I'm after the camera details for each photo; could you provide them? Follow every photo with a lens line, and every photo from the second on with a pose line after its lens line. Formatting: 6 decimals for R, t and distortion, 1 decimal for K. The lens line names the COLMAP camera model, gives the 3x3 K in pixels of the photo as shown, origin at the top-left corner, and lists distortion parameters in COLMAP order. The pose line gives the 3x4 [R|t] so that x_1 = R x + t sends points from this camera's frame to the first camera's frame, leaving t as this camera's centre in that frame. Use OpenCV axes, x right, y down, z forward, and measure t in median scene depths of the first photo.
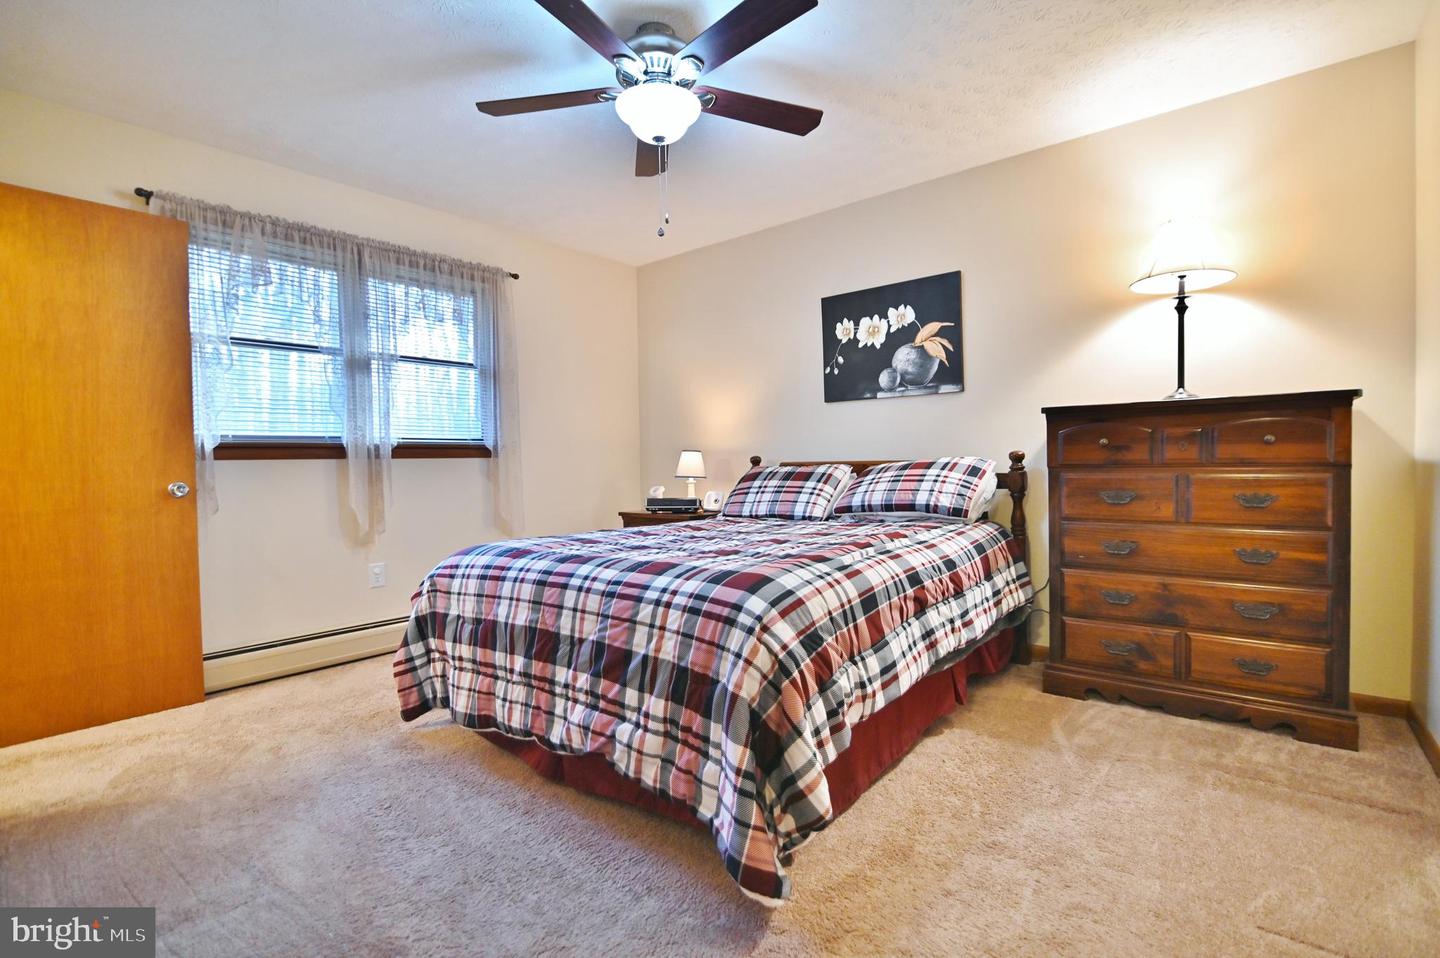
lens RADIAL K [[658.4, 0, 713.4], [0, 658.4, 483.1], [0, 0, 1]] dist [-0.019354, 0.001096]
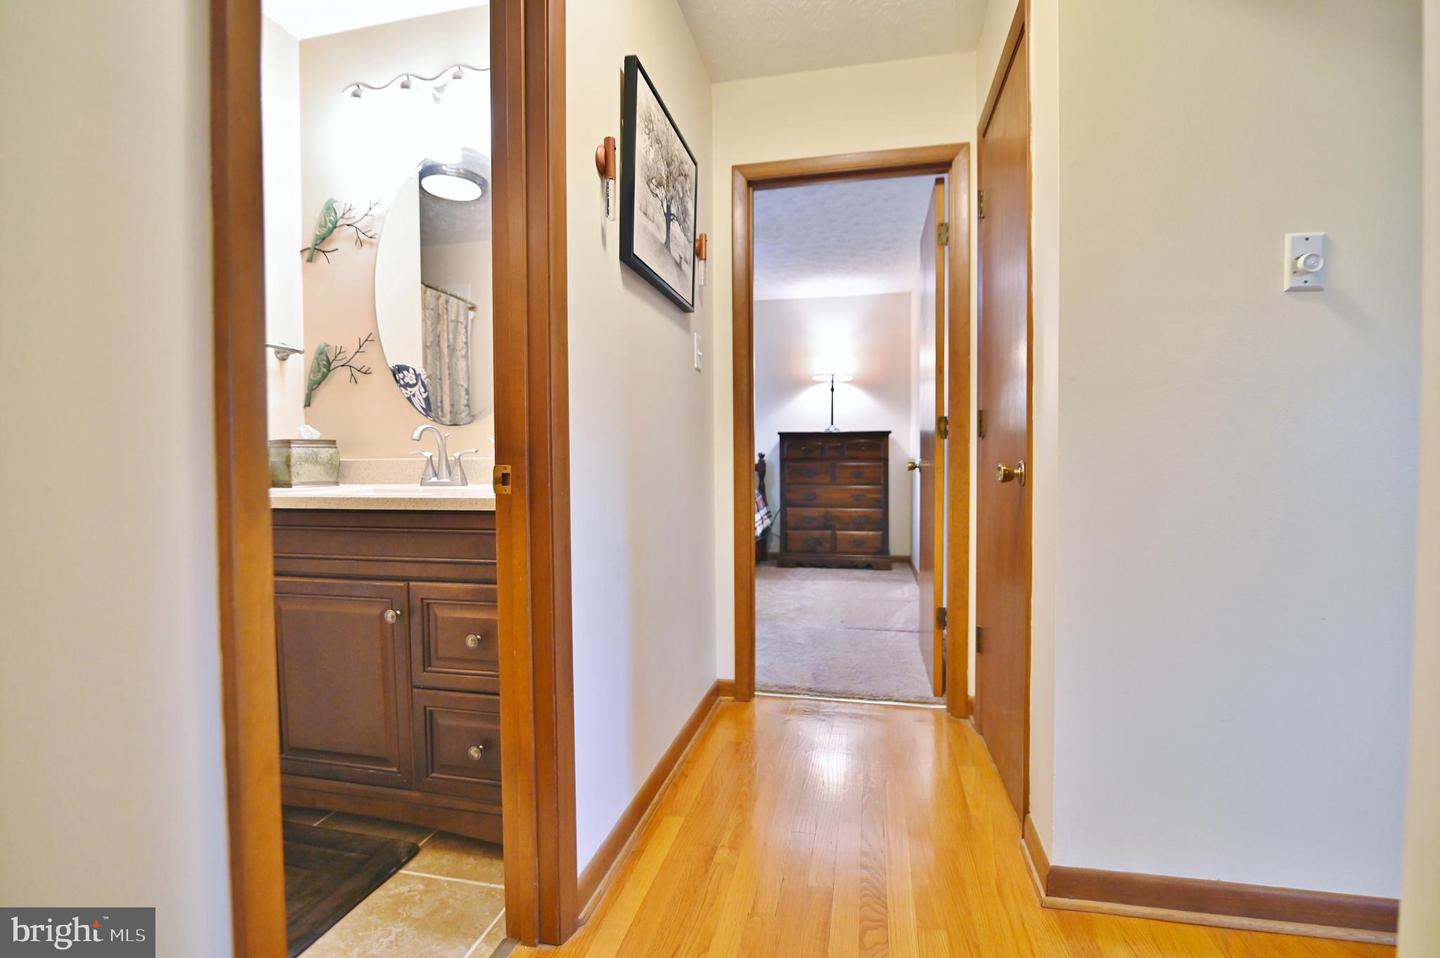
lens RADIAL K [[658.4, 0, 722.7], [0, 658.4, 477.3], [0, 0, 1]] dist [-0.019354, 0.001096]
pose [[0.896419, -0.006894, 0.443154, -0.657287], [0.005286, 0.999974, 0.004864, 0.022485], [-0.443176, -0.002018, 0.896432, -0.907084]]
